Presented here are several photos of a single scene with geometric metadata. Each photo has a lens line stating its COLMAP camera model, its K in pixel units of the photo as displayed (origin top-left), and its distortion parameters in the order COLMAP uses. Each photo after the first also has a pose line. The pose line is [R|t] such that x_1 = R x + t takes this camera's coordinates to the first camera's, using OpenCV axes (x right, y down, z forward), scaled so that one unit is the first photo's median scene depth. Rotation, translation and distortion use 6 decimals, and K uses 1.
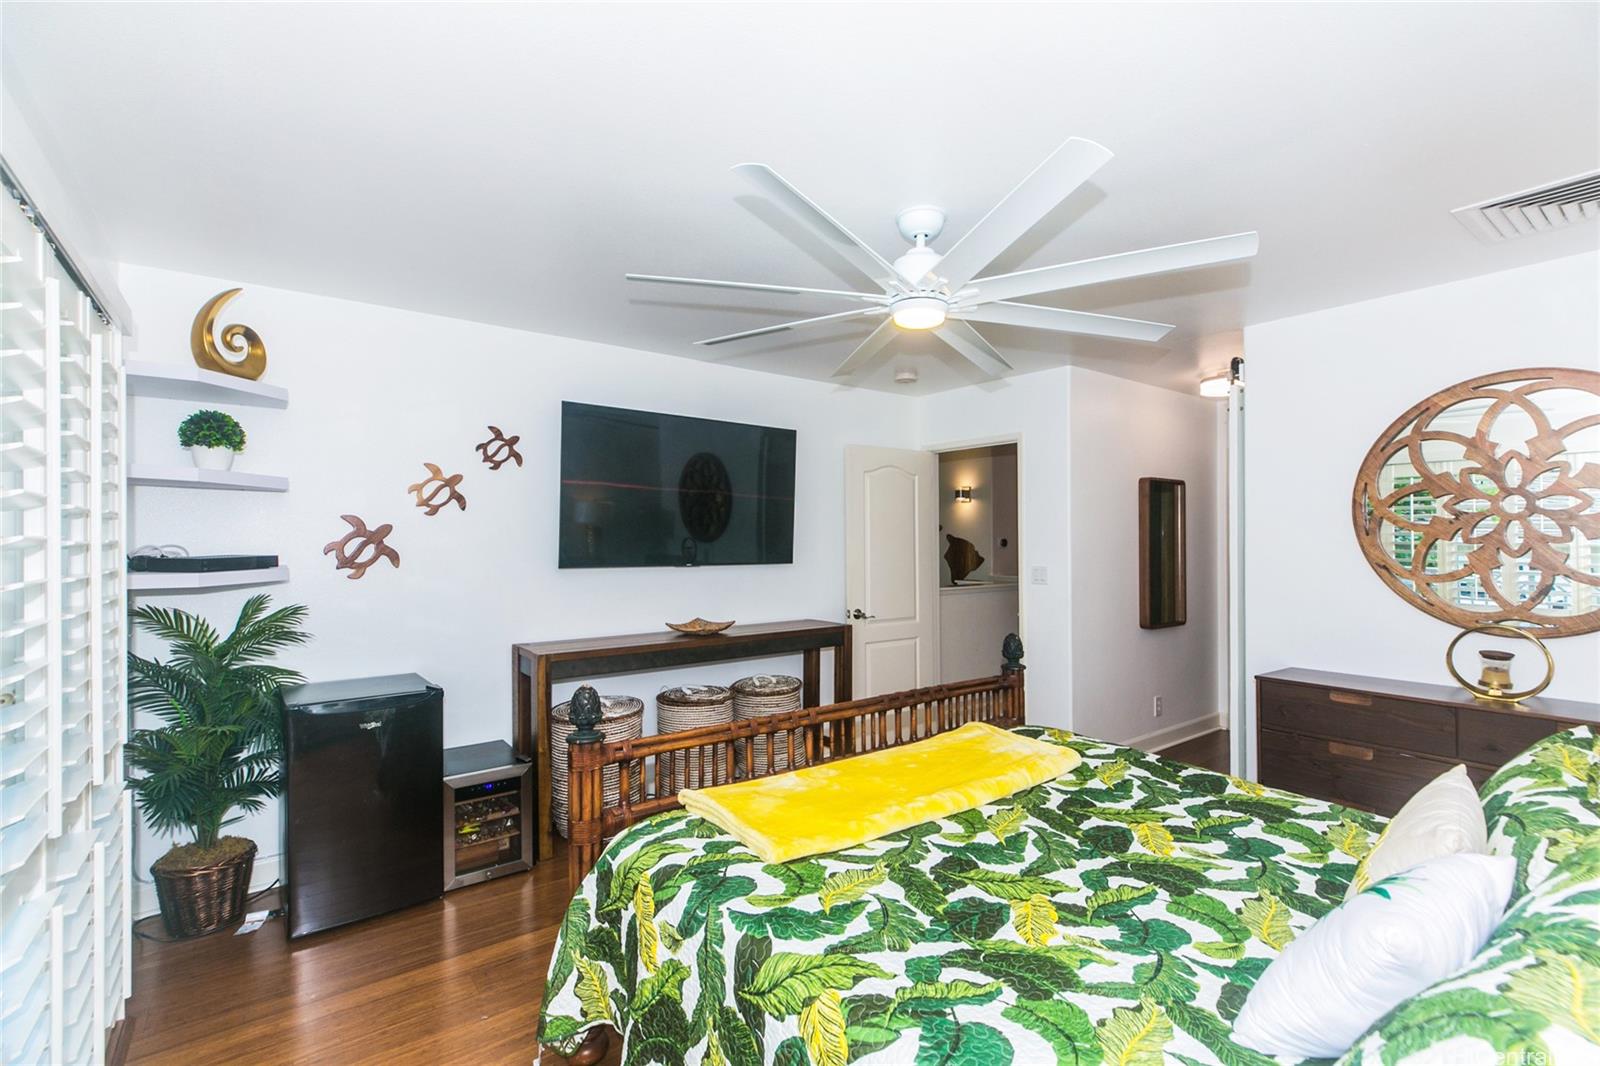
lens RADIAL K [[711.9, 0, 804.9], [0, 711.9, 532.8], [0, 0, 1]] dist [-0.000984, -0.000355]
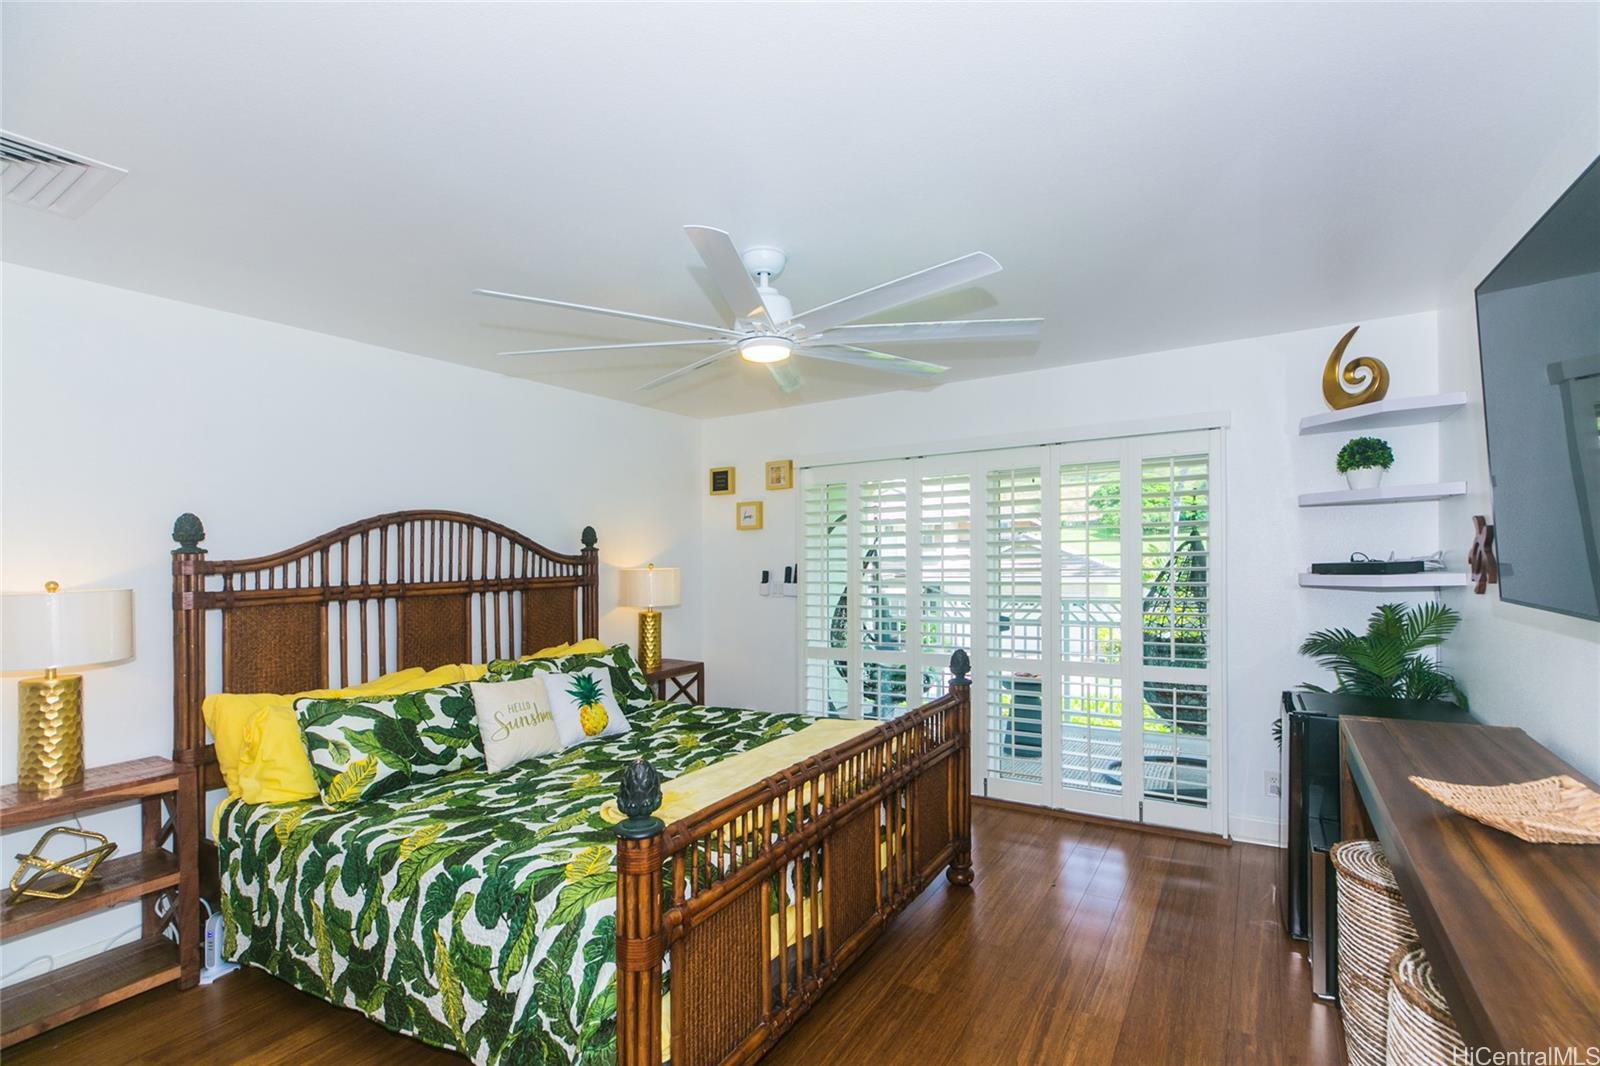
lens RADIAL K [[726.6, 0, 806.3], [0, 726.6, 558.5], [0, 0, 1]] dist [0.018111, -0.010408]
pose [[-0.939328, 0.020953, -0.342380, 0.462405], [0.024364, 0.999687, -0.005664, 0.011153], [0.342154, -0.013662, -0.939545, 2.021869]]
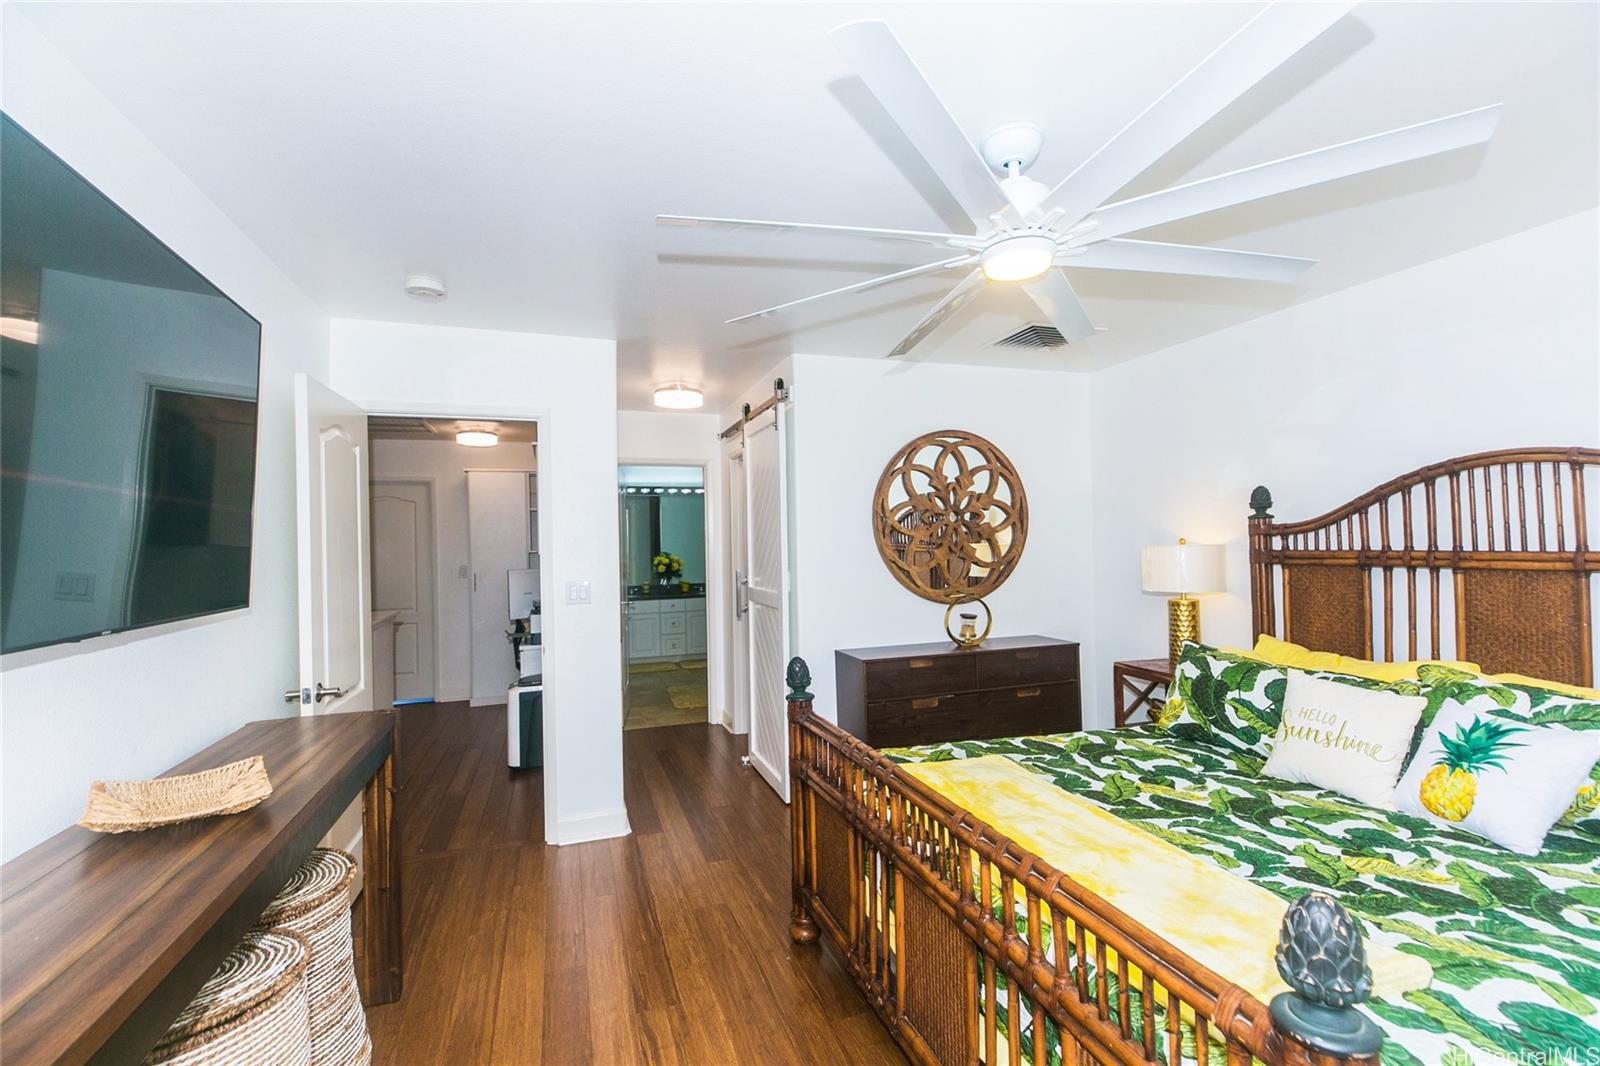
lens RADIAL K [[711.9, 0, 804.9], [0, 711.9, 532.8], [0, 0, 1]] dist [-0.000984, -0.000355]
pose [[0.322192, 0.004854, 0.946662, -0.663602], [0.009963, 0.999914, -0.008518, 0.004110], [-0.946622, 0.012176, 0.322116, 0.966986]]
